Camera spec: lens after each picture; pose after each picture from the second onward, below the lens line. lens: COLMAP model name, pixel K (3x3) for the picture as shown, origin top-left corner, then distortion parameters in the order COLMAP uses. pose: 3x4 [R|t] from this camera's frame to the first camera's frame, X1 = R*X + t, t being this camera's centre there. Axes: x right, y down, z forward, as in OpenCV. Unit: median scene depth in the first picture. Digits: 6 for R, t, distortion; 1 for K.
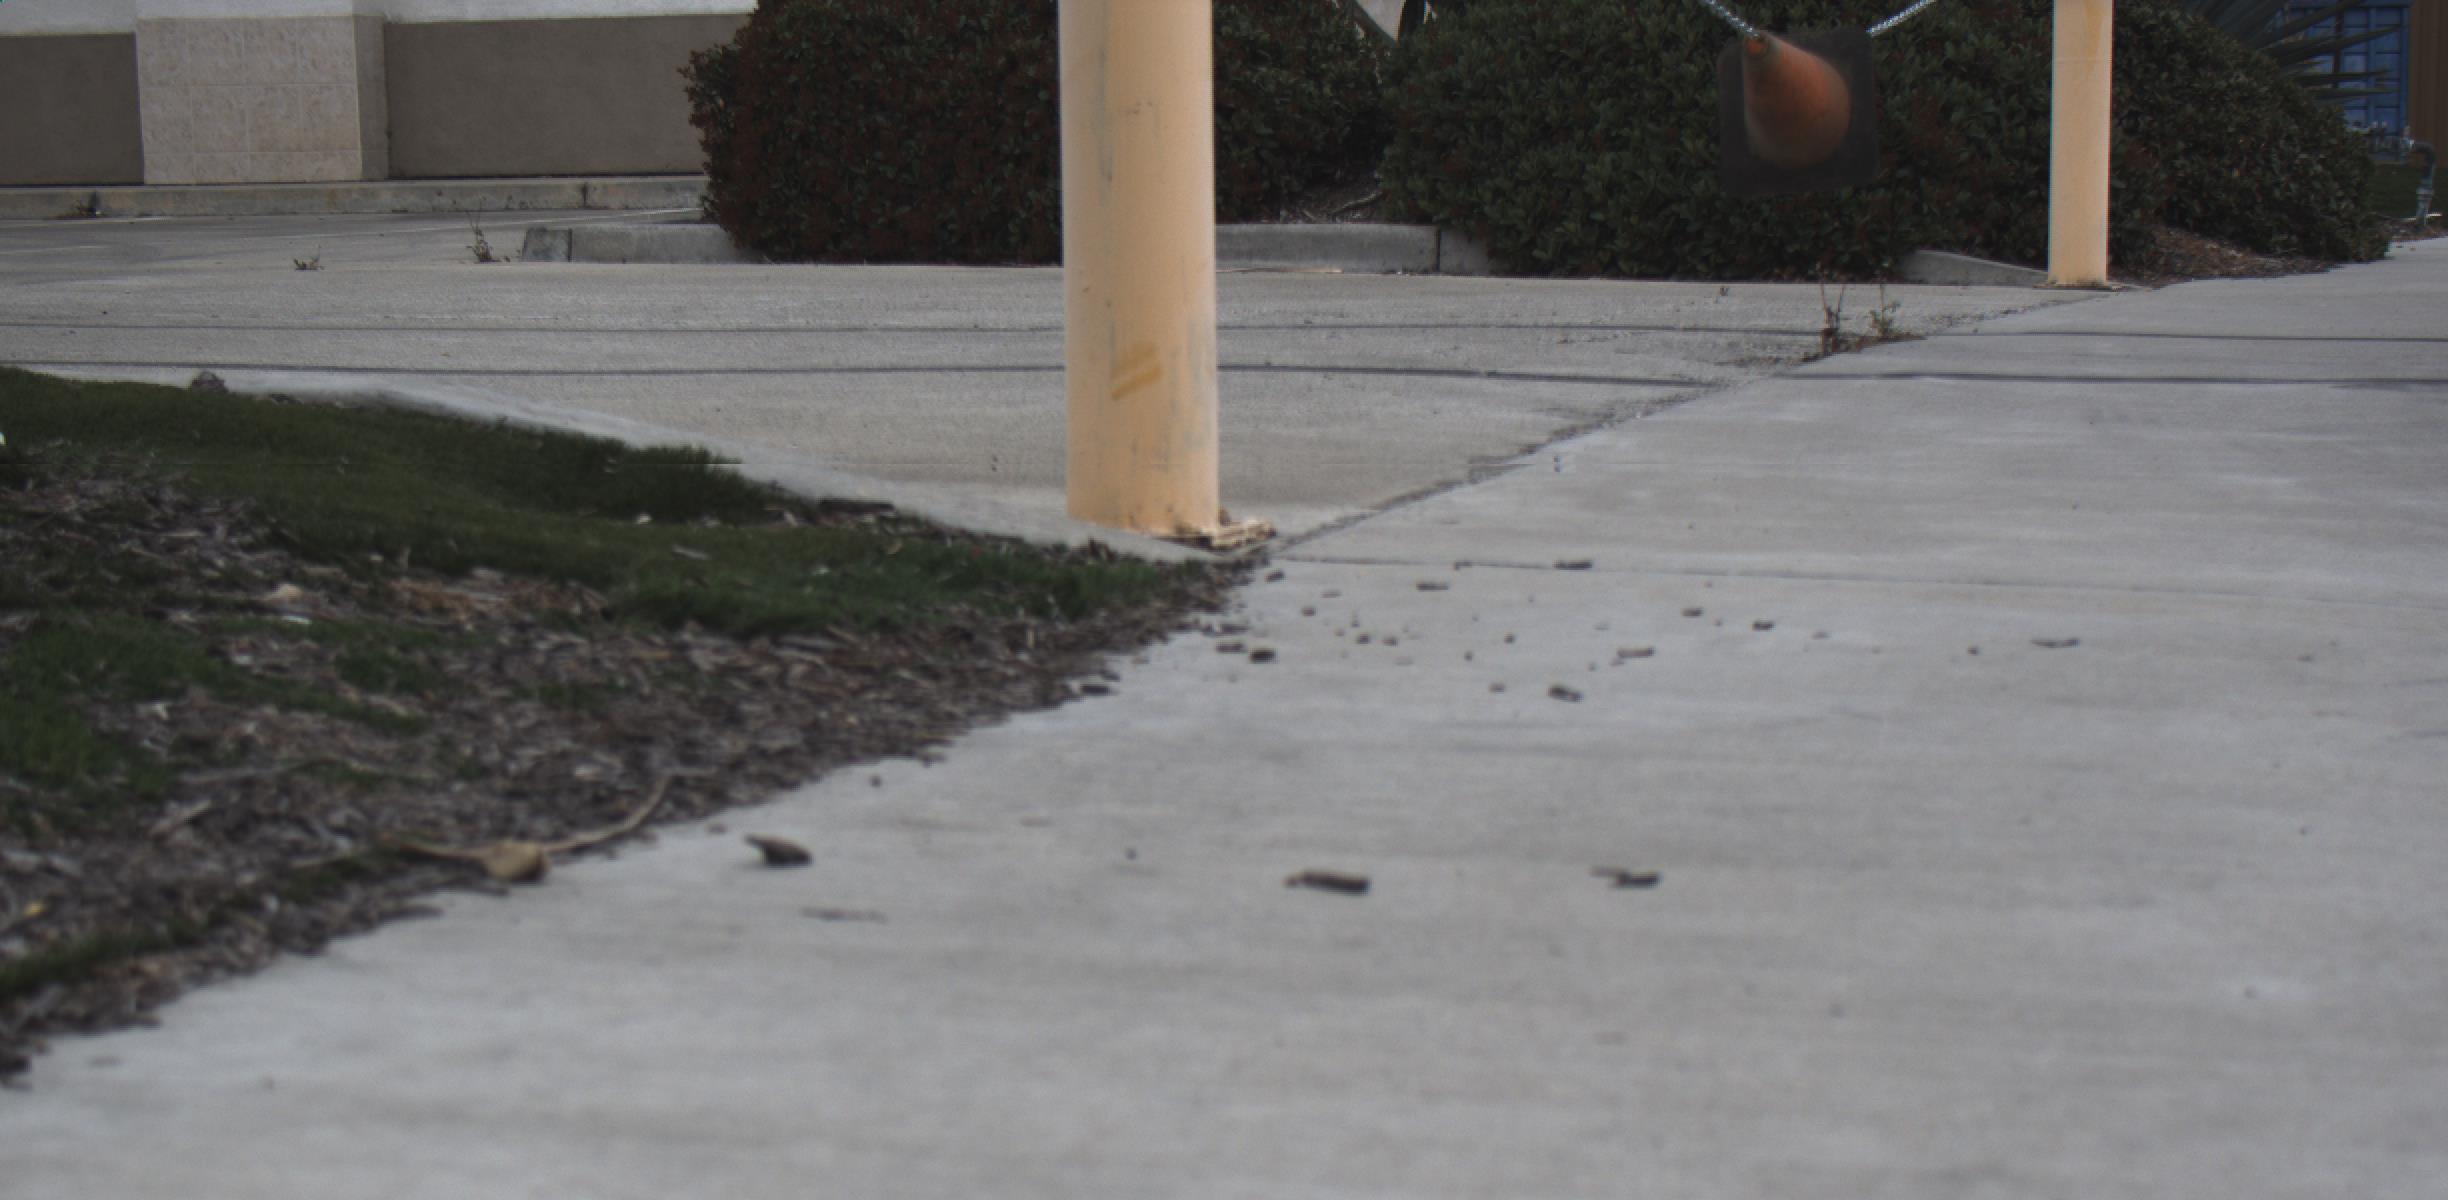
lens RADIAL K [[4606.0, 0, 1280.4], [0, 4606.0, 1030.1], [0, 0, 1]] dist [-0.162041, 0.884785]
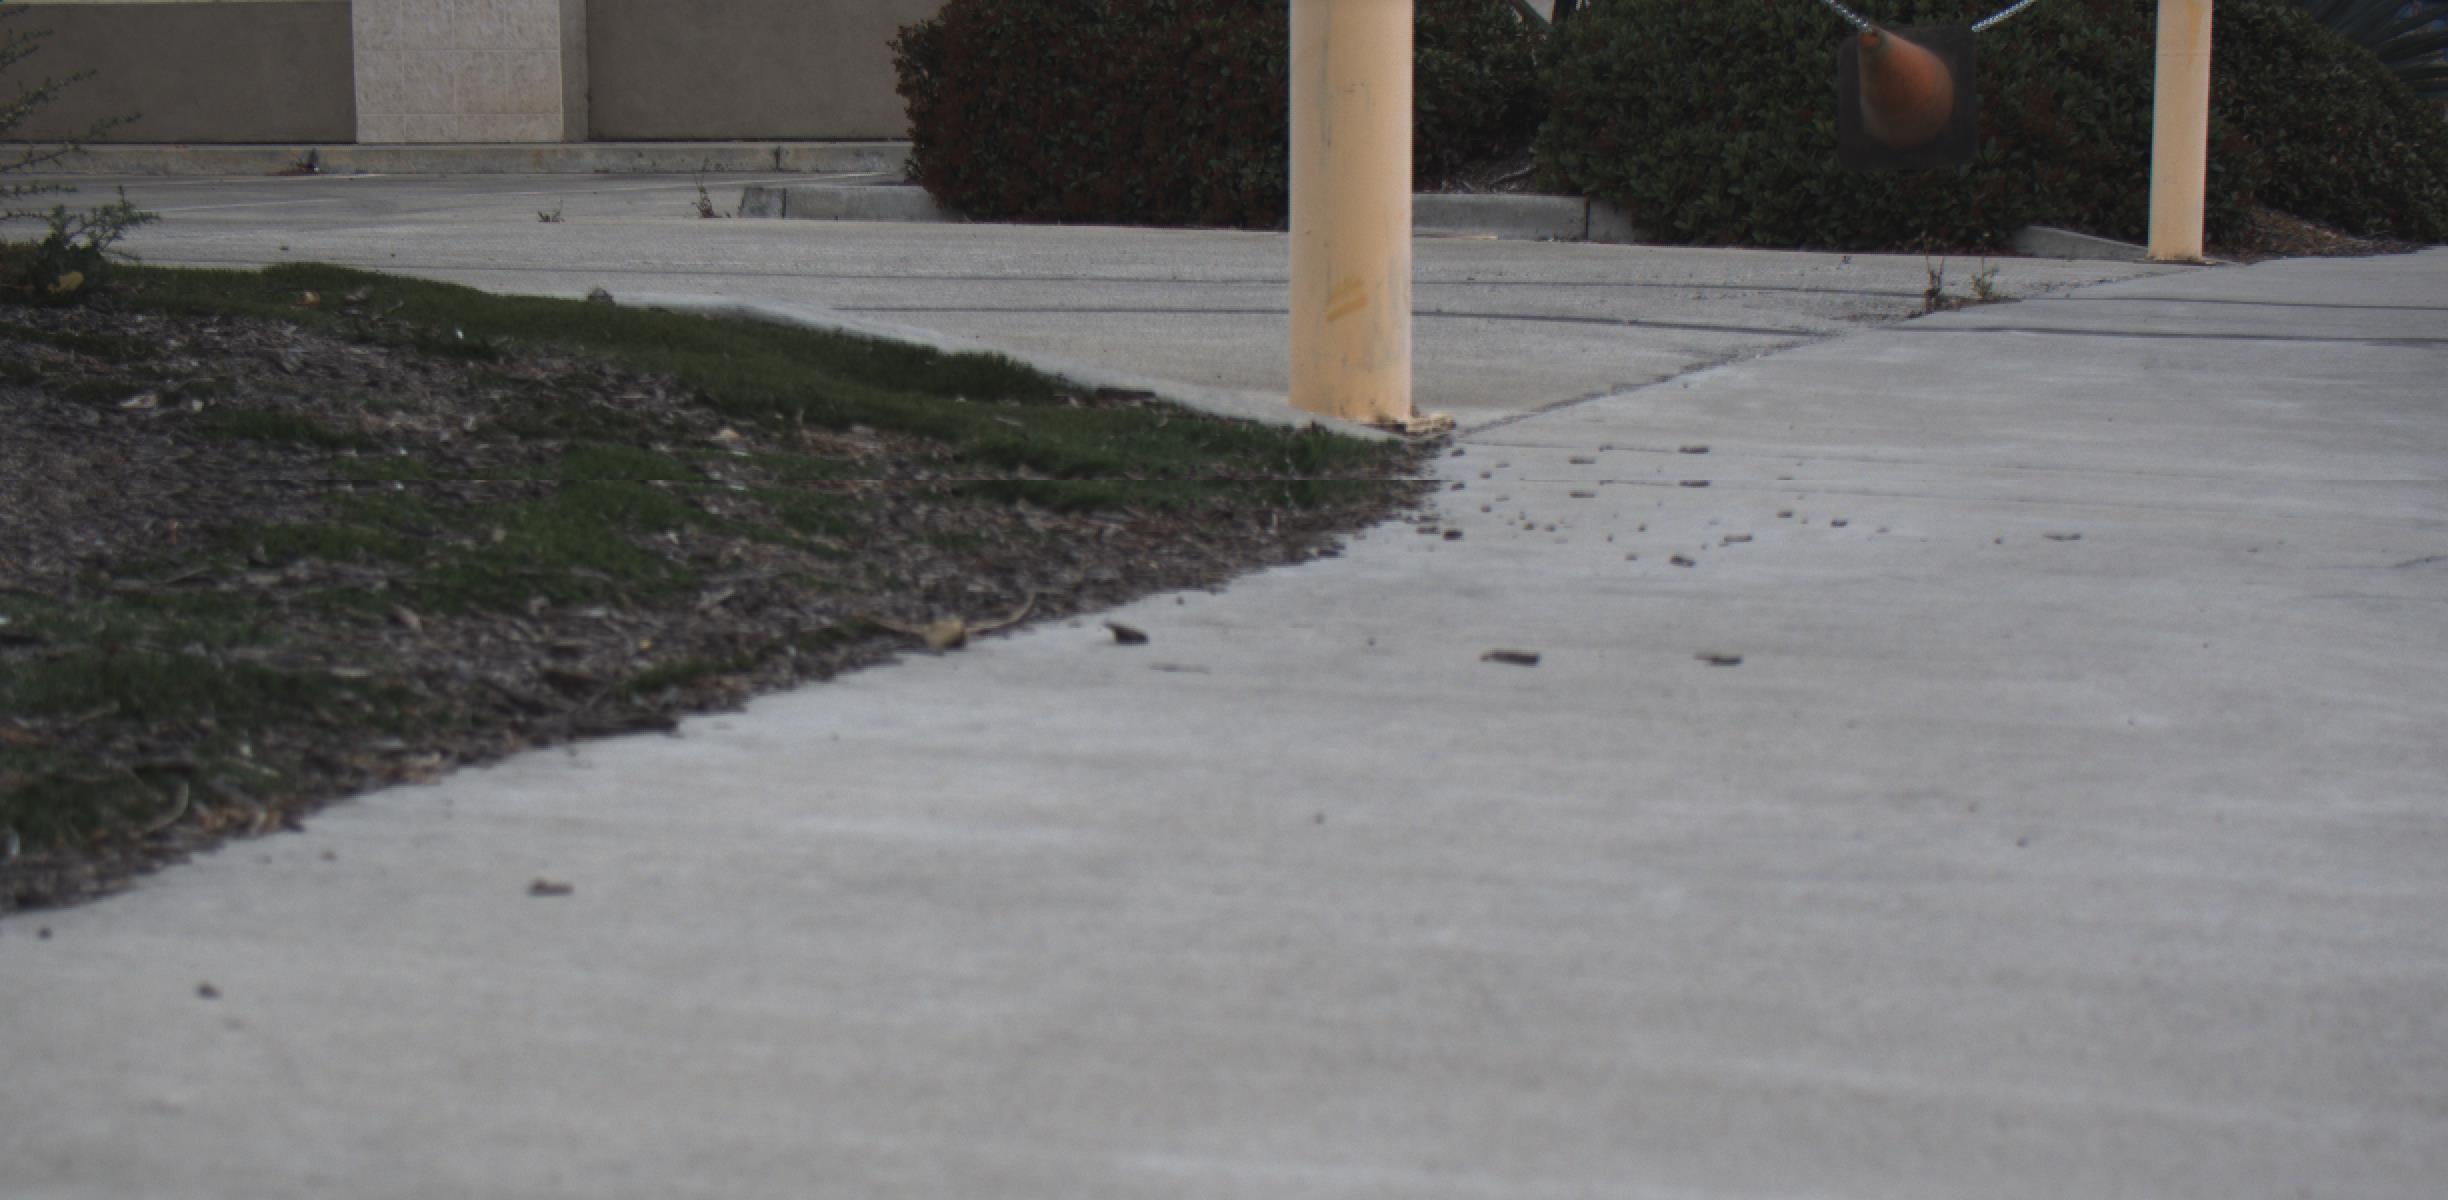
lens RADIAL K [[4606.0, 0, 1280.4], [0, 4606.0, 1030.1], [0, 0, 1]] dist [-0.162041, 0.884785]
pose [[0.999405, 0.019654, -0.028341, -0.003673], [-0.019506, 0.999795, 0.005495, 0.017393], [0.028443, -0.004939, 0.999583, -0.088724]]
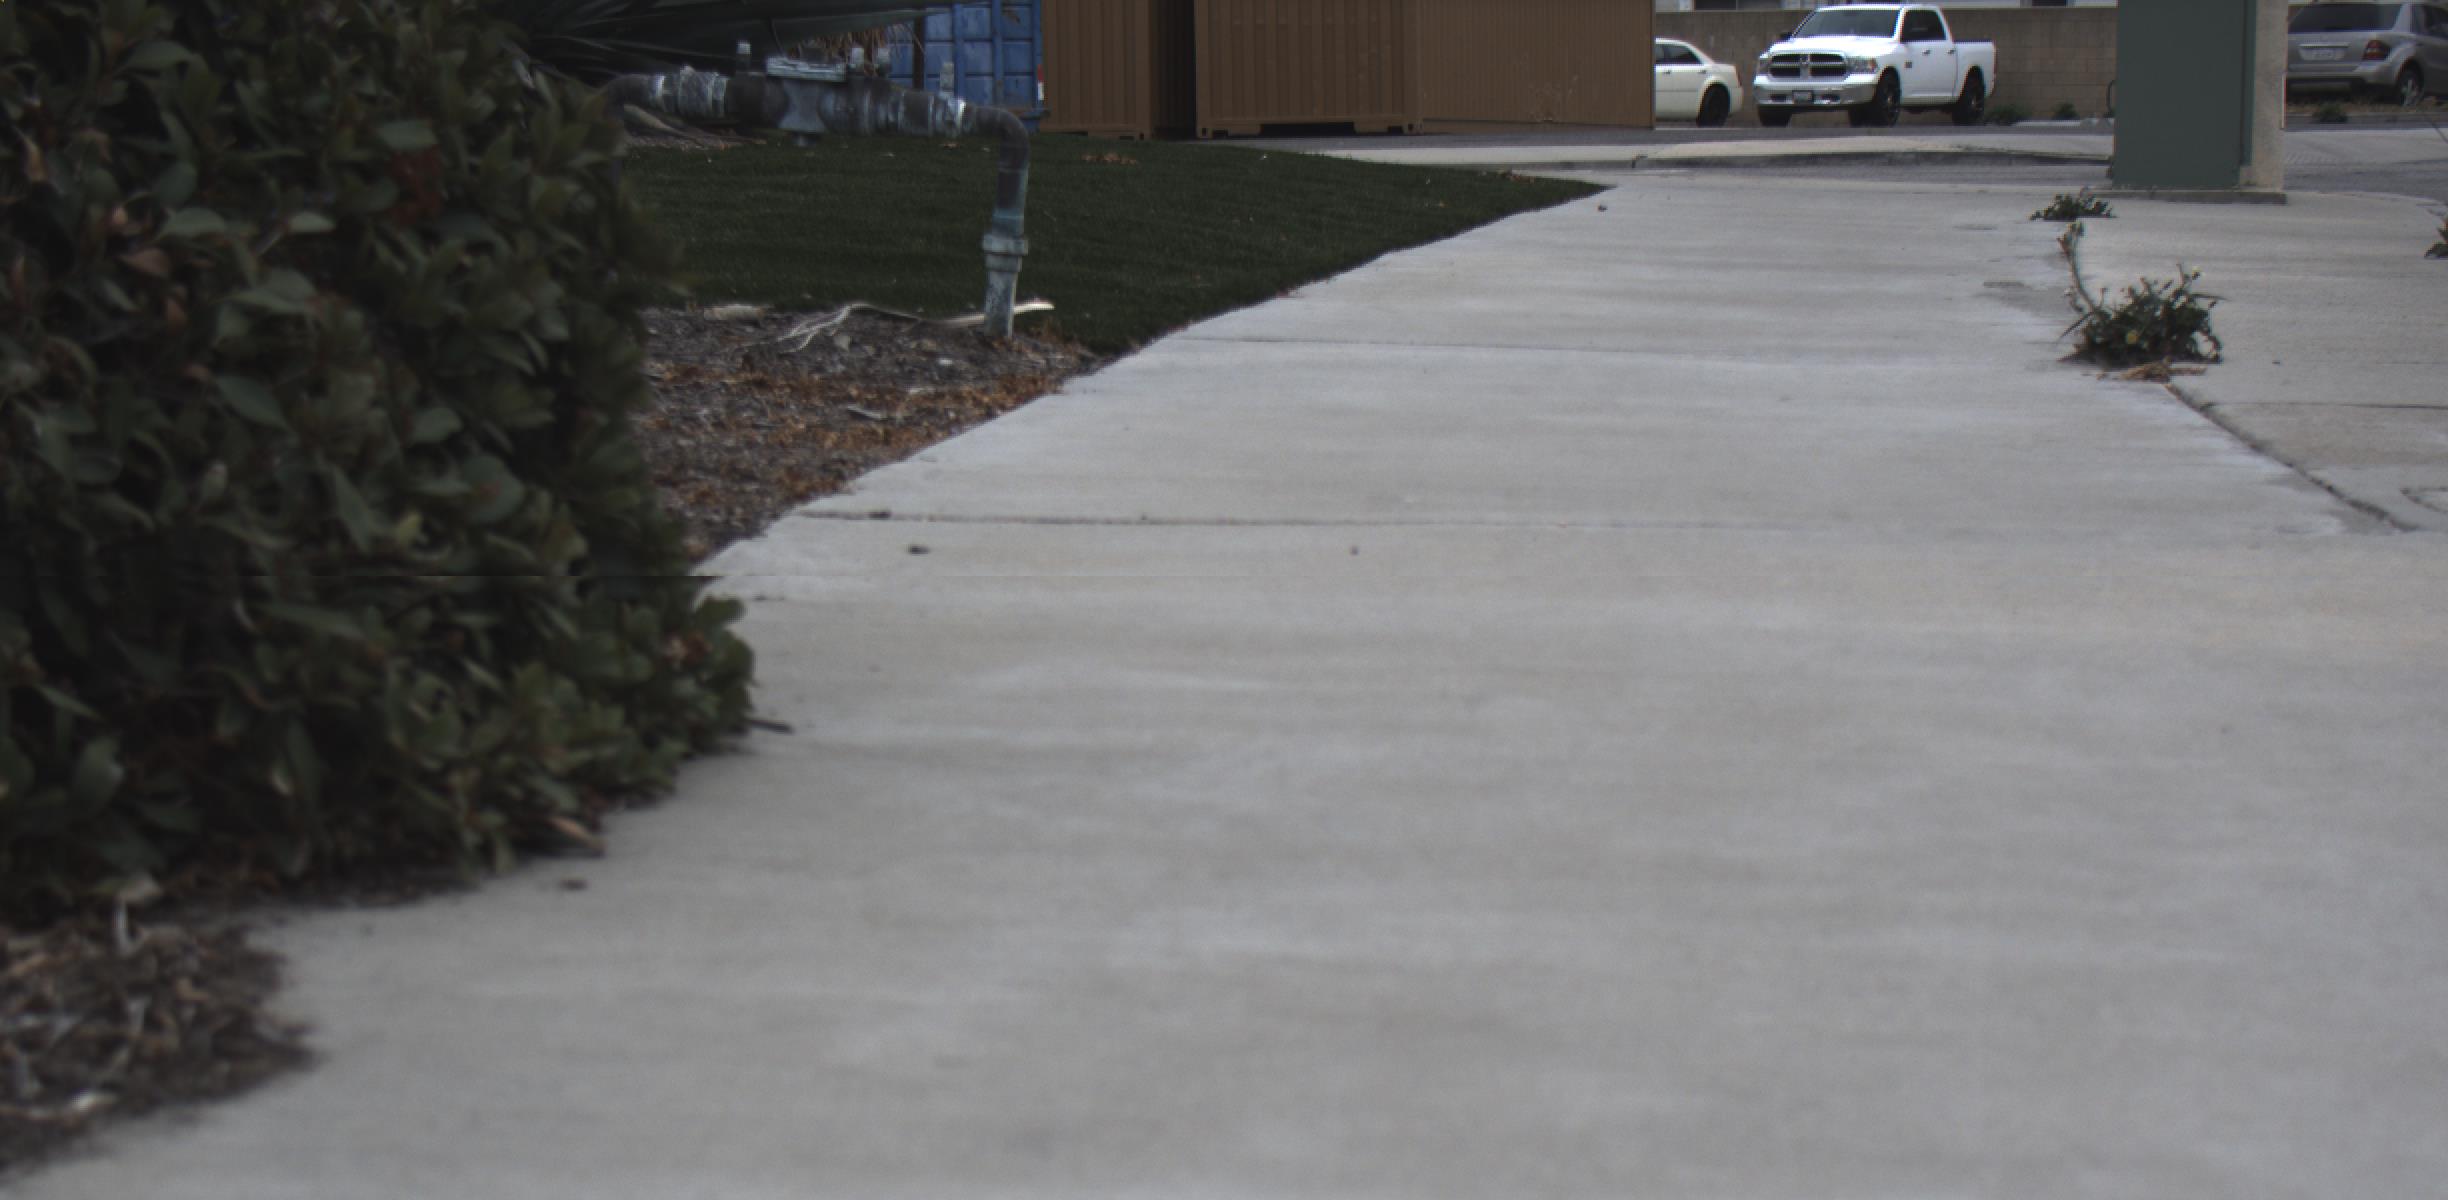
lens RADIAL K [[4606.0, 0, 1280.4], [0, 4606.0, 1030.1], [0, 0, 1]] dist [-0.162041, 0.884785]
pose [[0.959997, -0.051612, 0.275213, 0.248083], [0.047958, 0.998649, 0.019994, -0.187758], [-0.275873, -0.005996, 0.961175, 0.951700]]
